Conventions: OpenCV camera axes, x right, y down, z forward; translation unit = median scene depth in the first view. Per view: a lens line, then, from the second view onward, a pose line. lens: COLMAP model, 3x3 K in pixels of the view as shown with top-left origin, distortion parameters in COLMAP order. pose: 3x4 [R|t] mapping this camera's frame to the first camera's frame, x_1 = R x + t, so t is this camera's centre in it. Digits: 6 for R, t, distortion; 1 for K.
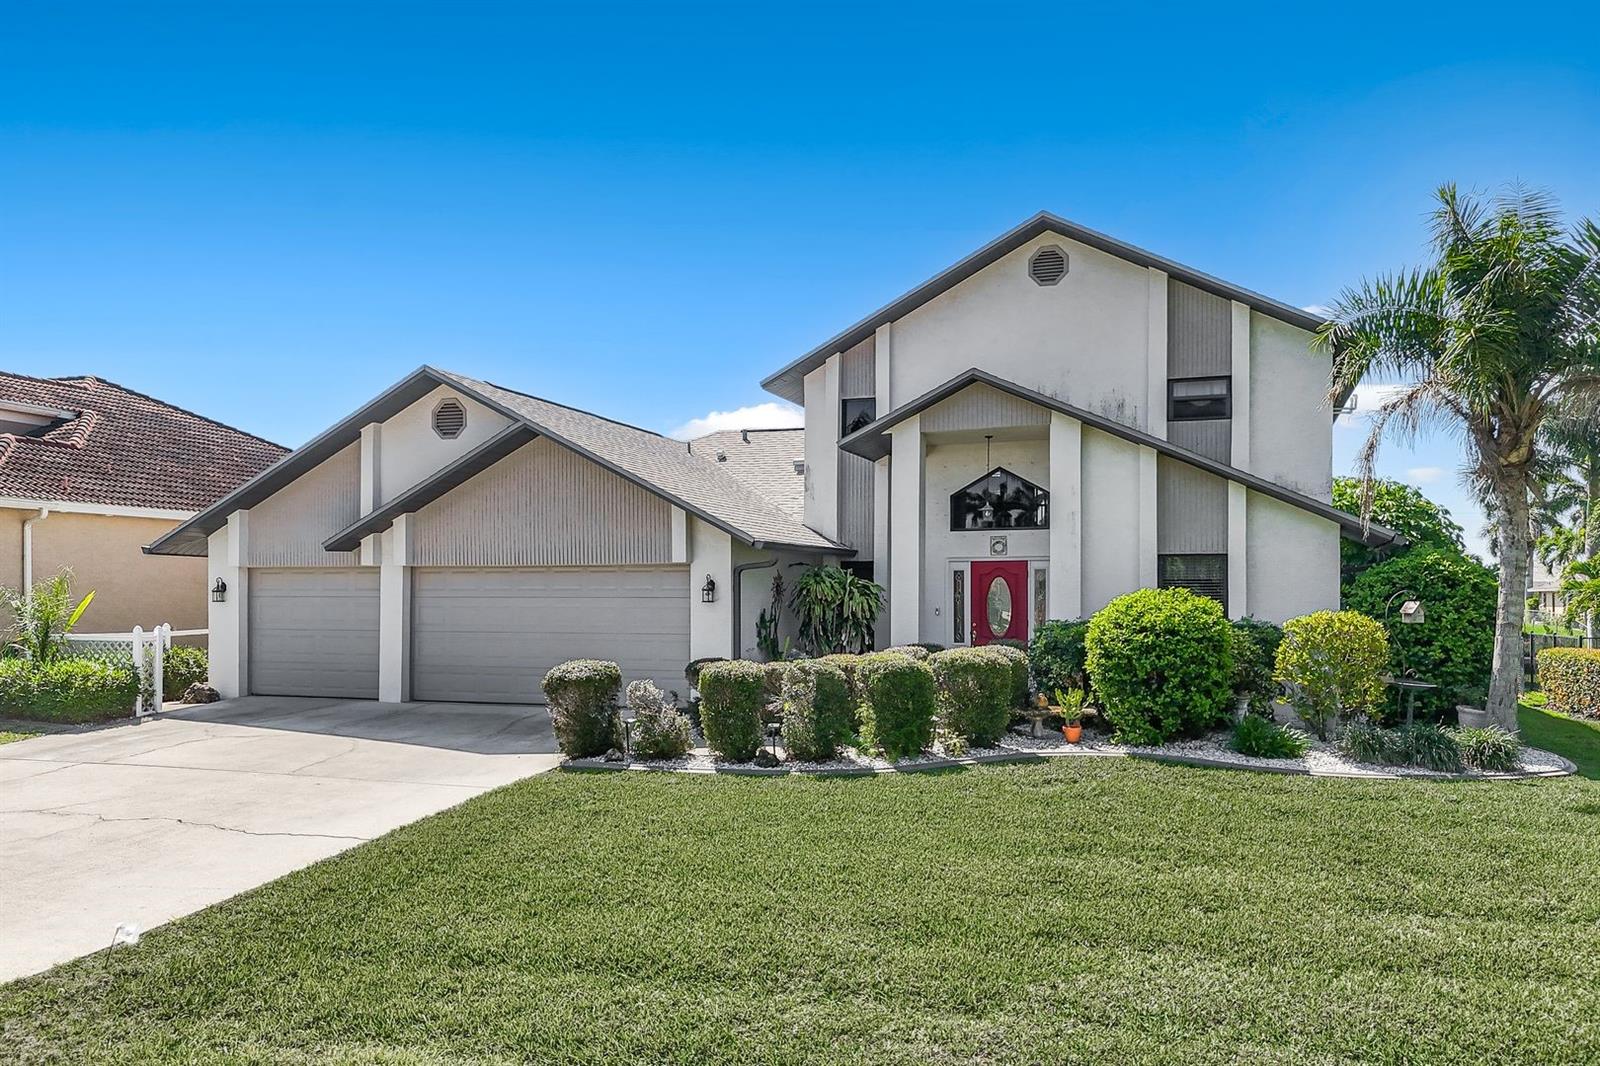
lens RADIAL K [[1190.6, 0, 793.6], [0, 1190.6, 579.1], [0, 0, 1]] dist [0.085859, -0.088106]
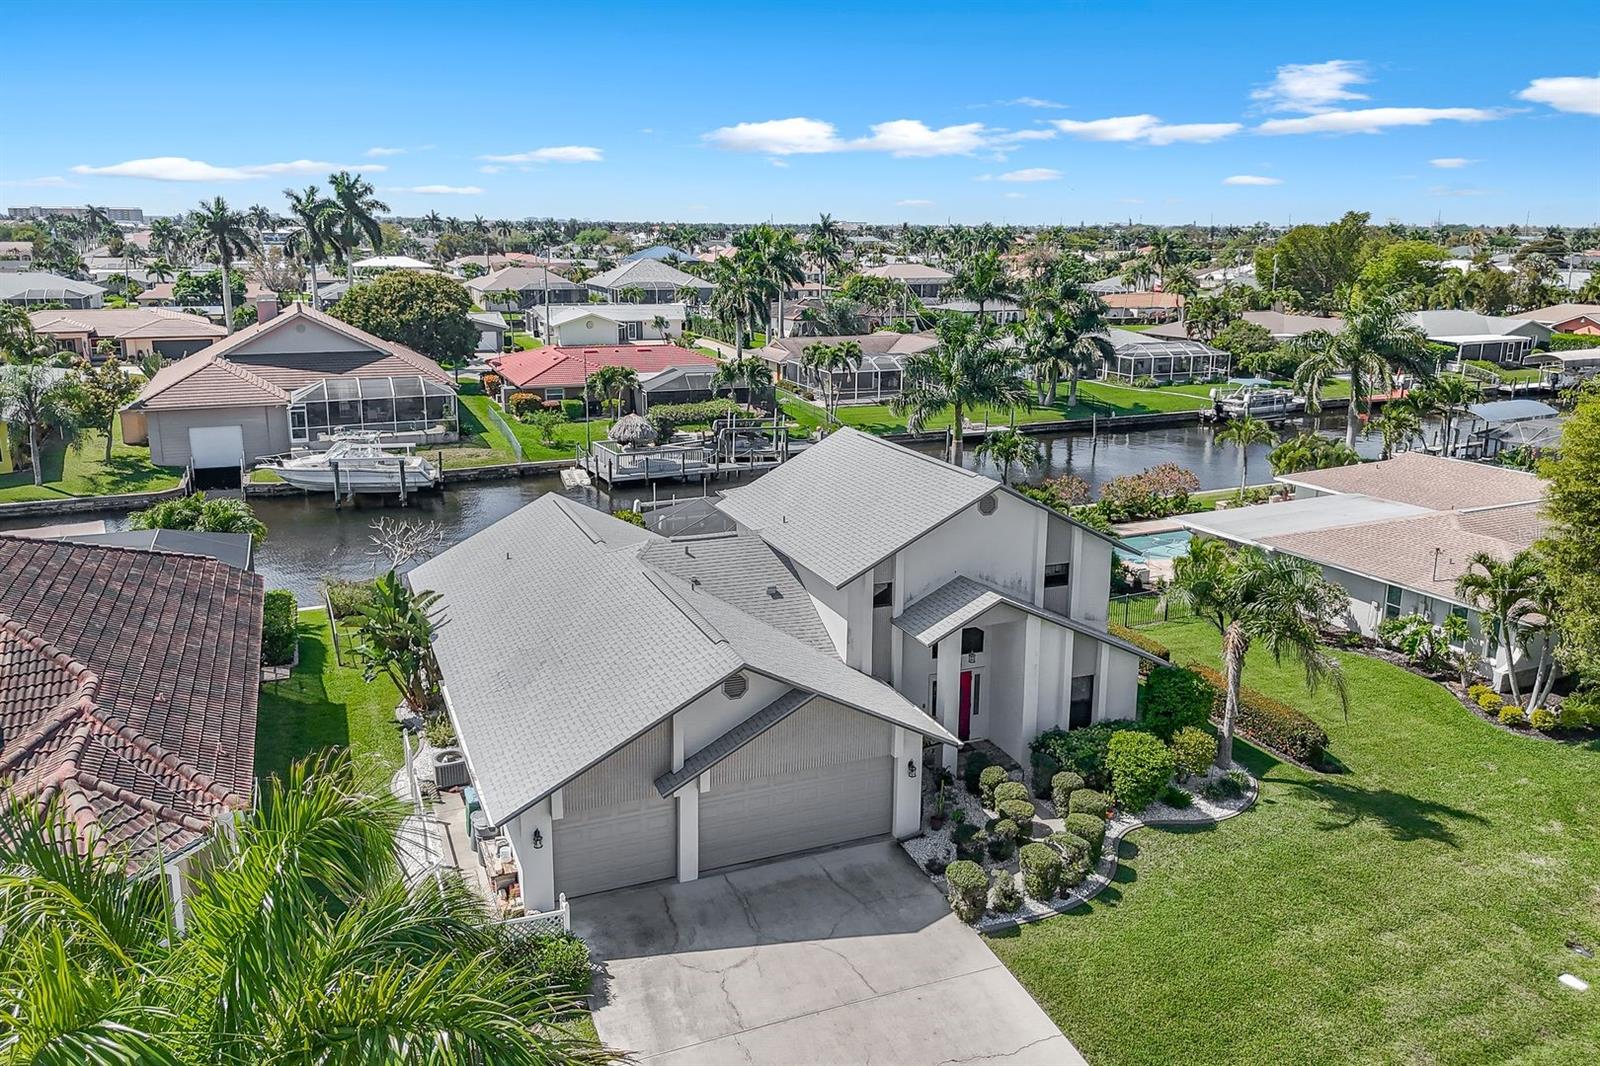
lens RADIAL K [[1156.7, 0, 770.1], [0, 1156.7, 483.2], [0, 0, 1]] dist [-0.000781, -0.000060]
pose [[0.757290, -0.133080, 0.639376, -1.123057], [-0.012897, 0.975780, 0.218374, -0.682565], [-0.652952, -0.173619, 0.737232, 0.014584]]
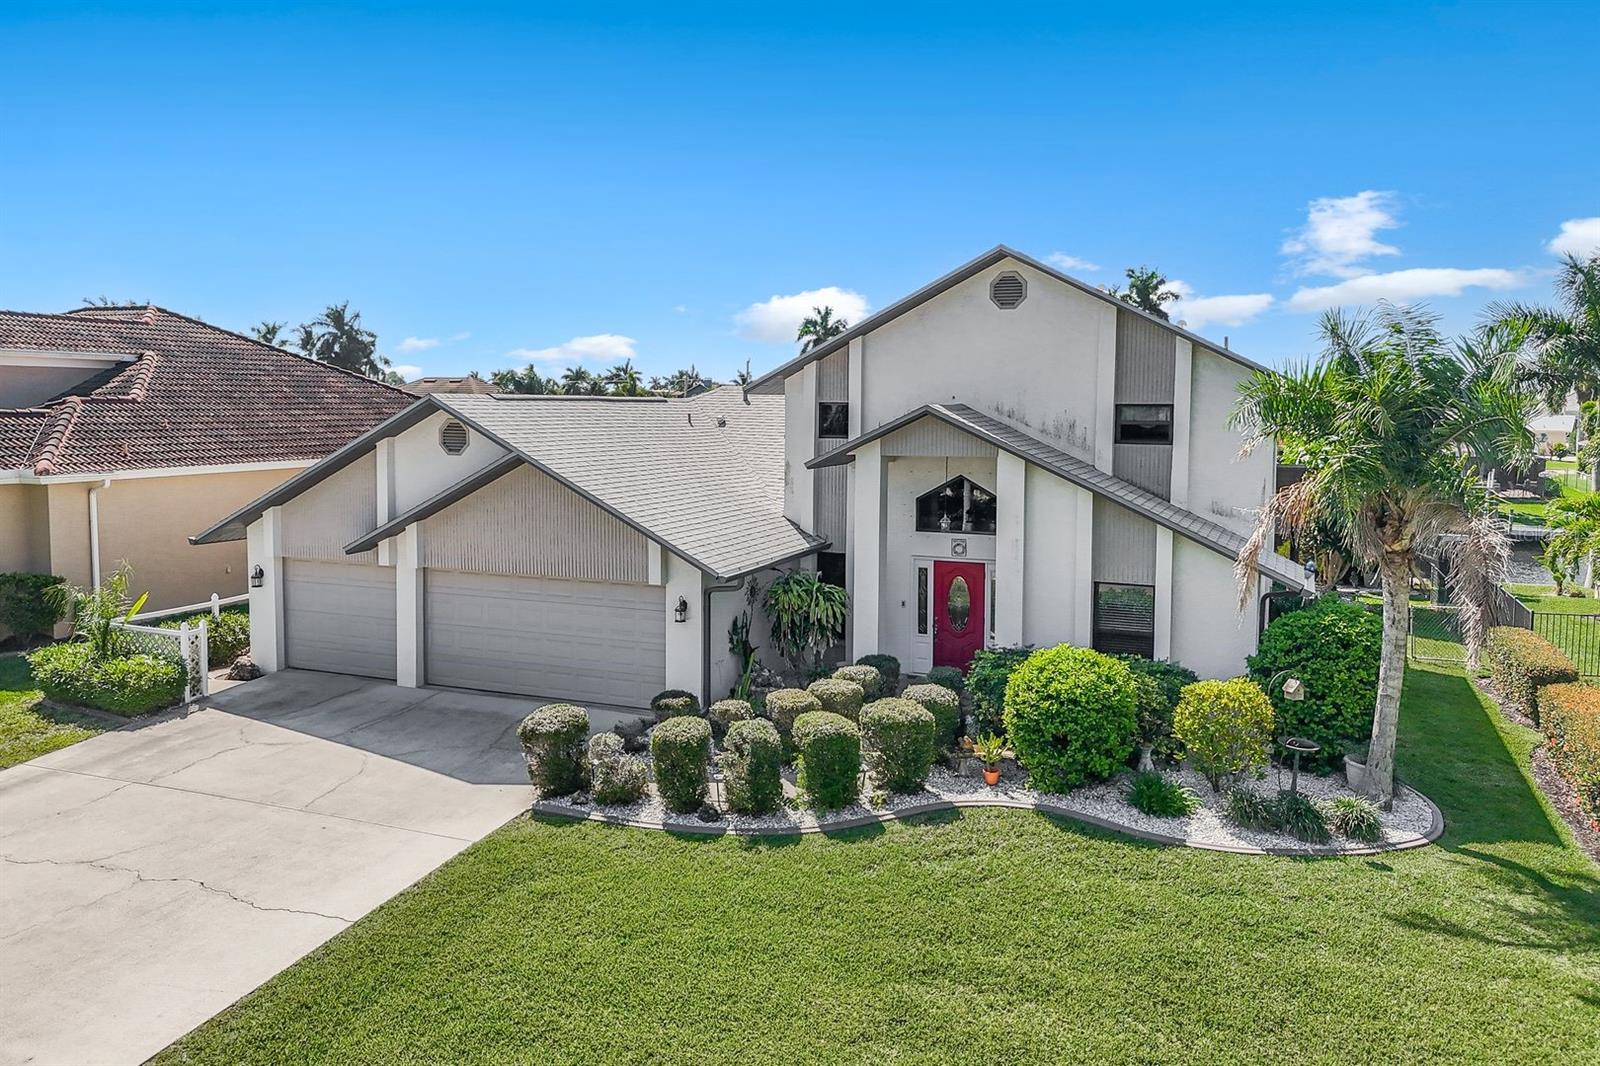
lens RADIAL K [[1179.1, 0, 794.3], [0, 1179.1, 474.1], [0, 0, 1]] dist [0.079670, -0.079216]
pose [[0.998617, 0.008858, -0.051825, 0.084119], [-0.004961, 0.997183, 0.074838, -0.188261], [0.052342, -0.074477, 0.995848, -0.072450]]
